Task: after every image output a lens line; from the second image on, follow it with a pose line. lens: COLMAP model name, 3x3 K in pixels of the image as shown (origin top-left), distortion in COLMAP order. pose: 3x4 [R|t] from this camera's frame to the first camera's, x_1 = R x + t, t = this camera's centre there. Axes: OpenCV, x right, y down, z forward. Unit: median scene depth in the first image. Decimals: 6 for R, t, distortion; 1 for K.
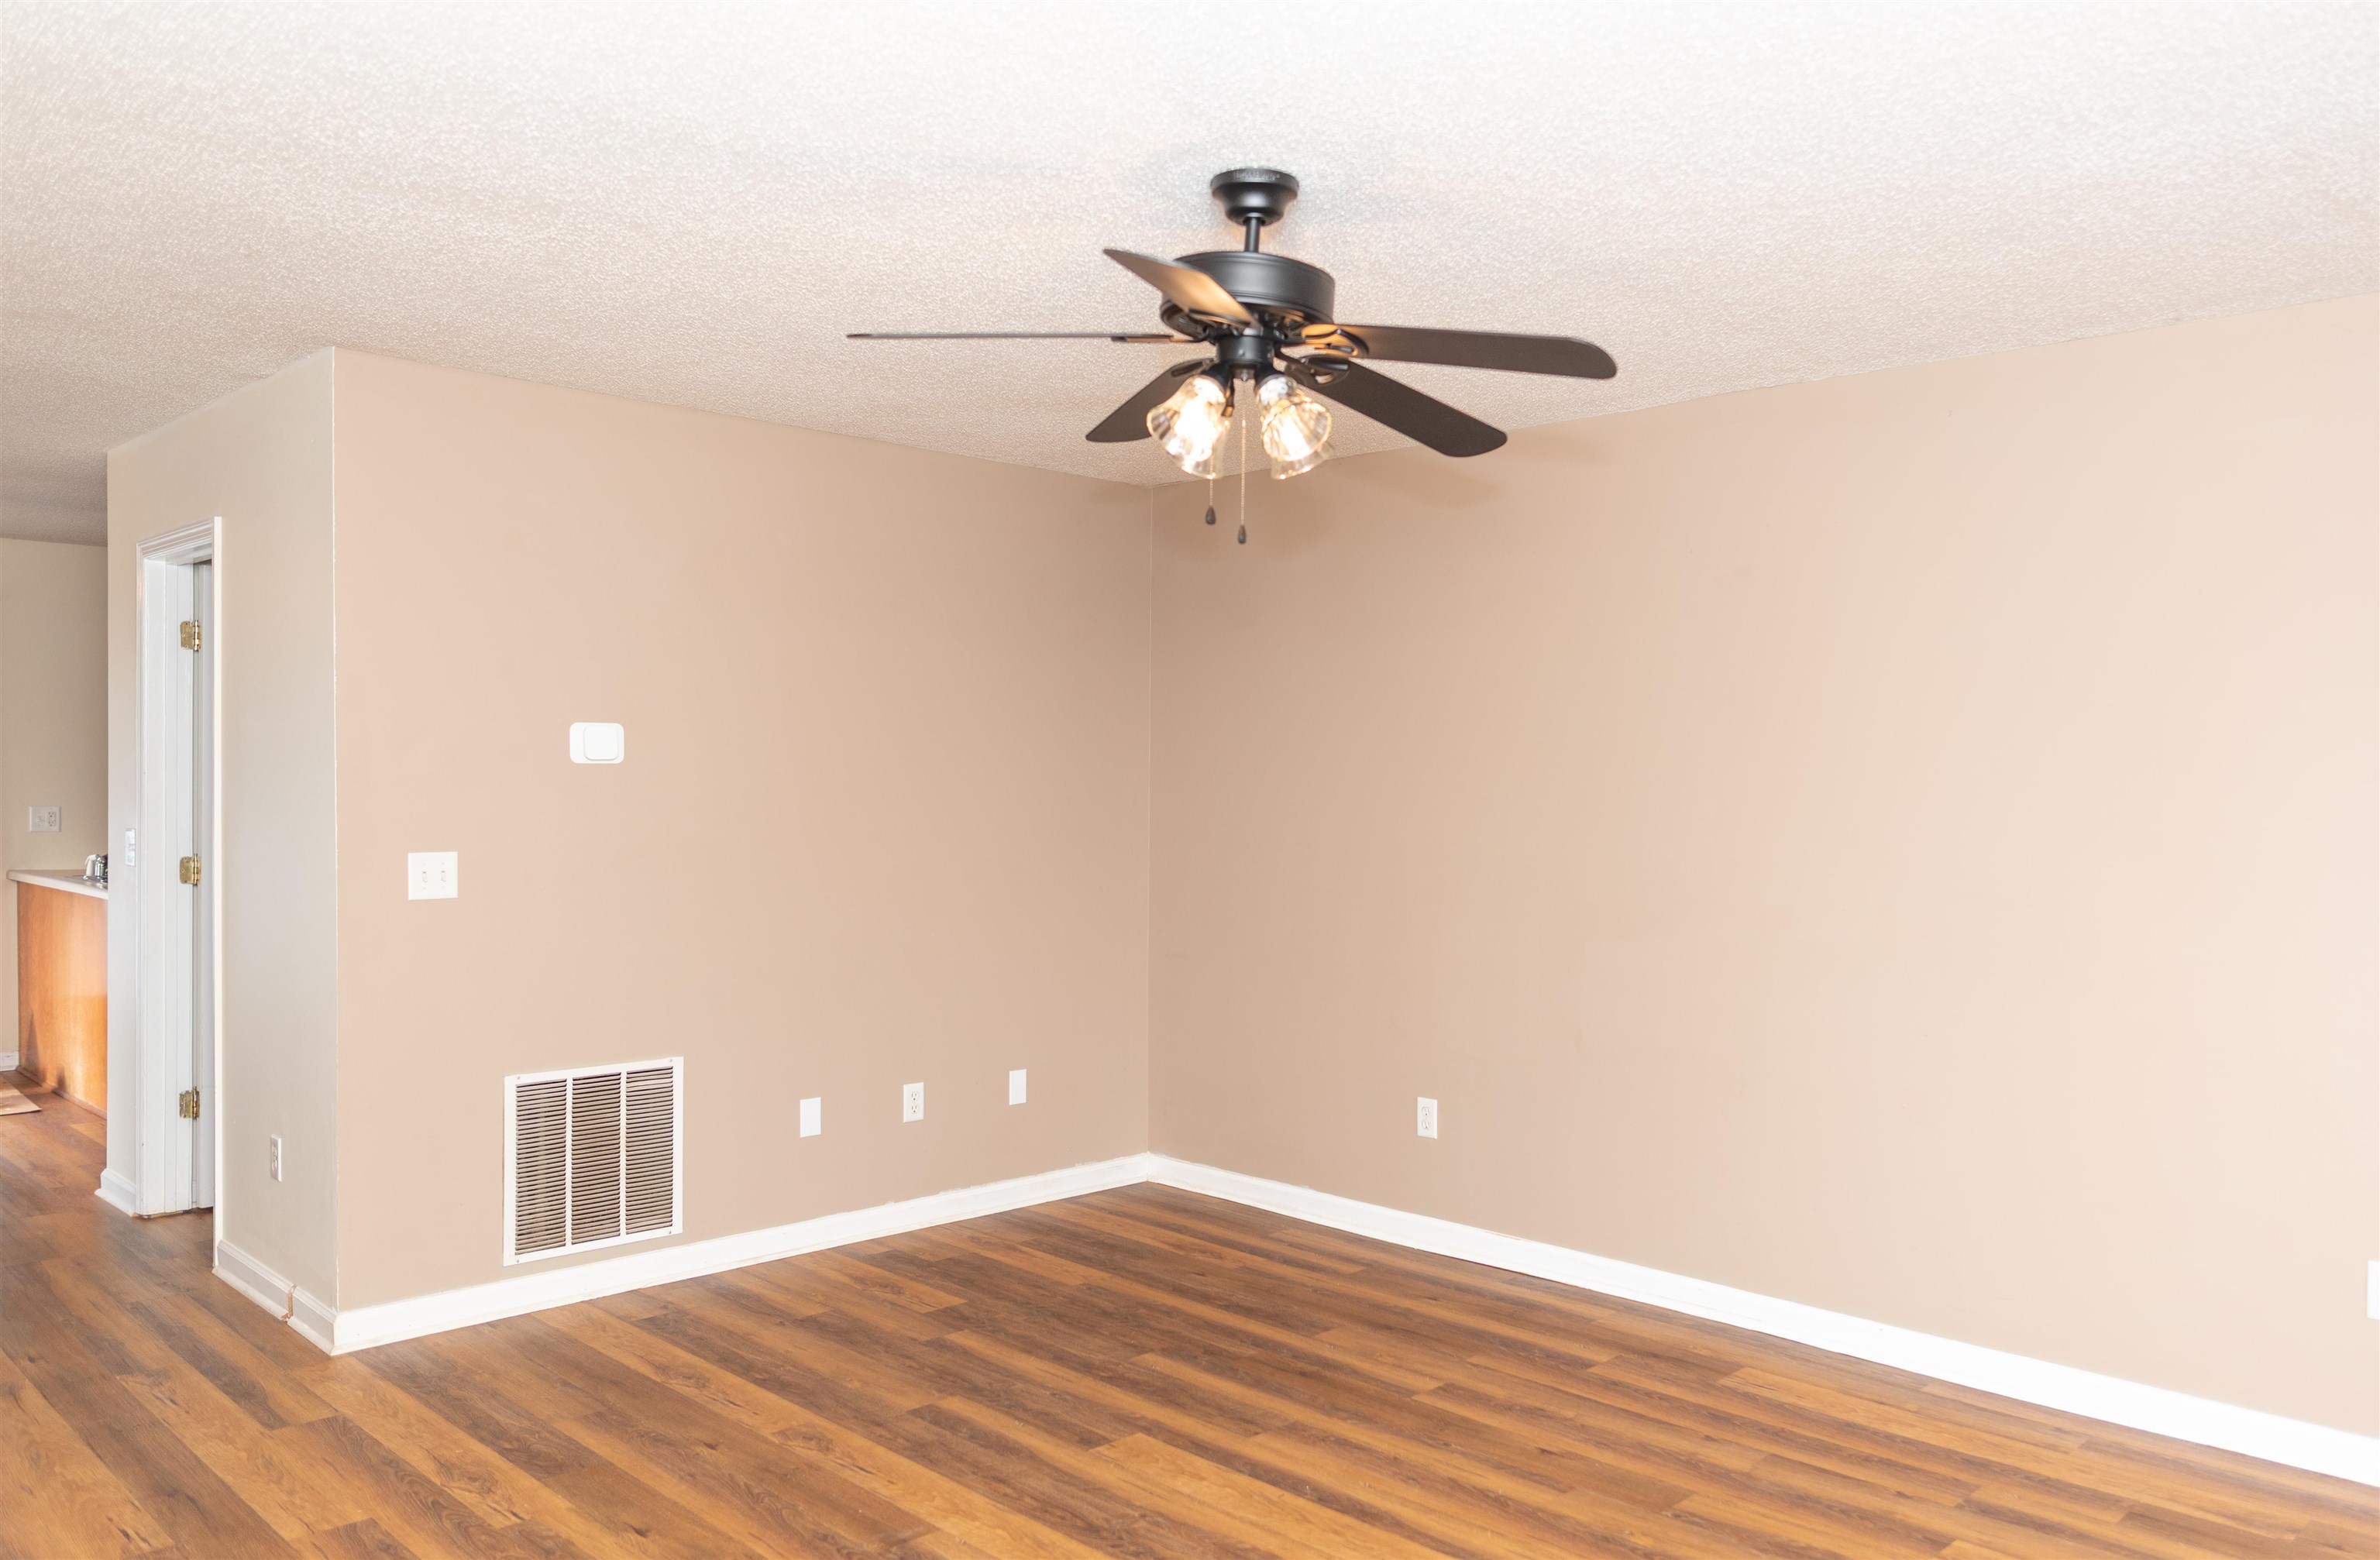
lens RADIAL K [[1674.9, 0, 1192.5], [0, 1674.9, 784.6], [0, 0, 1]] dist [0.005724, -0.008786]
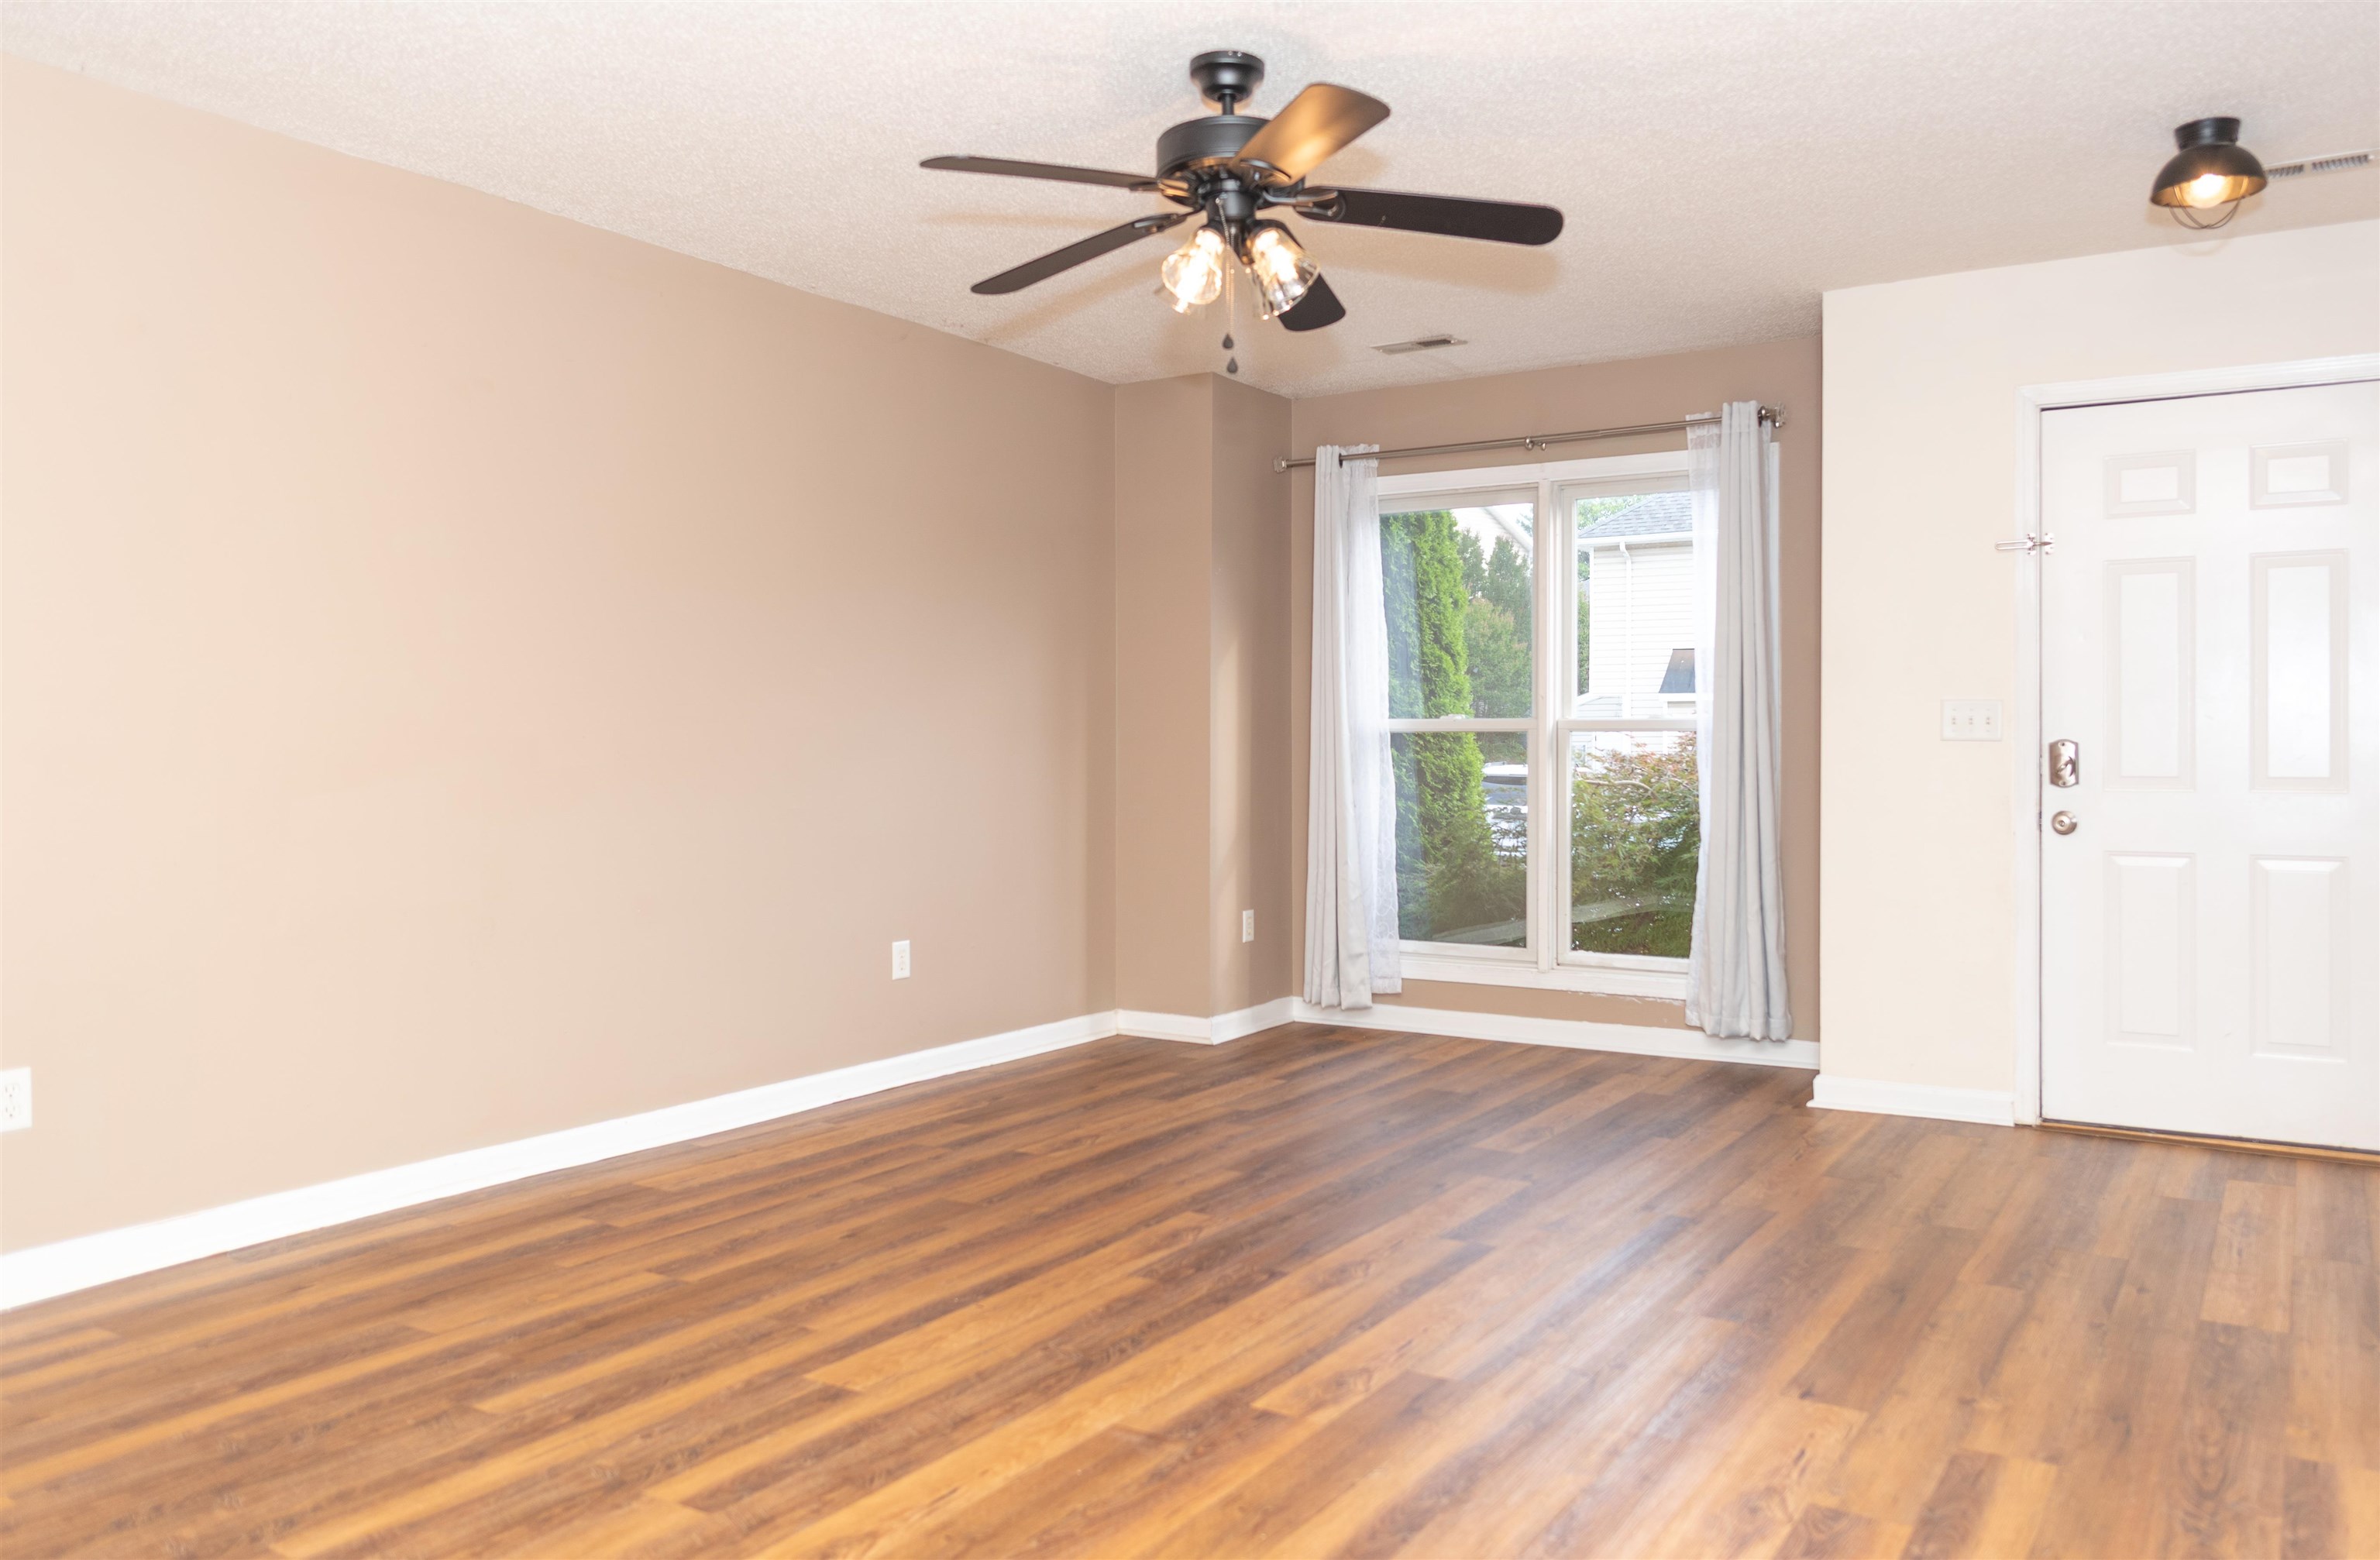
lens RADIAL K [[1674.9, 0, 1191.3], [0, 1674.9, 766.6], [0, 0, 1]] dist [0.005724, -0.008786]
pose [[-0.182550, -0.025704, 0.982860, -0.817677], [-0.002741, 0.999668, 0.025635, 0.059314], [-0.983193, 0.001986, -0.182560, 0.899217]]
